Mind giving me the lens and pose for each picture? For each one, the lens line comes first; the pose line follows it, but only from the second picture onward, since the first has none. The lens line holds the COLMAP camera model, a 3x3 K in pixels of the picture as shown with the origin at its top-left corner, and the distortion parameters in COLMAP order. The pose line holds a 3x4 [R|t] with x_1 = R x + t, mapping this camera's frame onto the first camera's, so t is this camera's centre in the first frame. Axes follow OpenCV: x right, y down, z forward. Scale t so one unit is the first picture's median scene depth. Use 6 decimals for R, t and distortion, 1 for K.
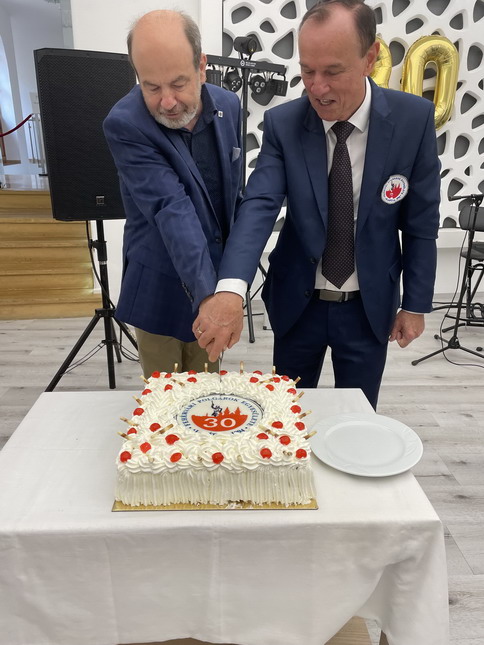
lens RADIAL K [[482.6, 0, 243.1], [0, 482.6, 321.0], [0, 0, 1]] dist [0.092361, -0.112072]
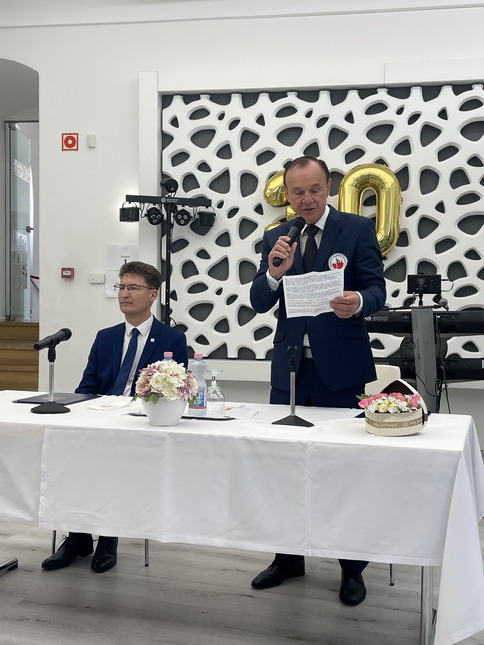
lens RADIAL K [[811.2, 0, 245.1], [0, 811.2, 331.7], [0, 0, 1]] dist [0.077277, 0.000000]
pose [[0.936757, 0.013613, -0.349717, 2.443547], [-0.118954, 0.952139, -0.281569, 0.721219], [0.329146, 0.305361, 0.893542, -1.394732]]
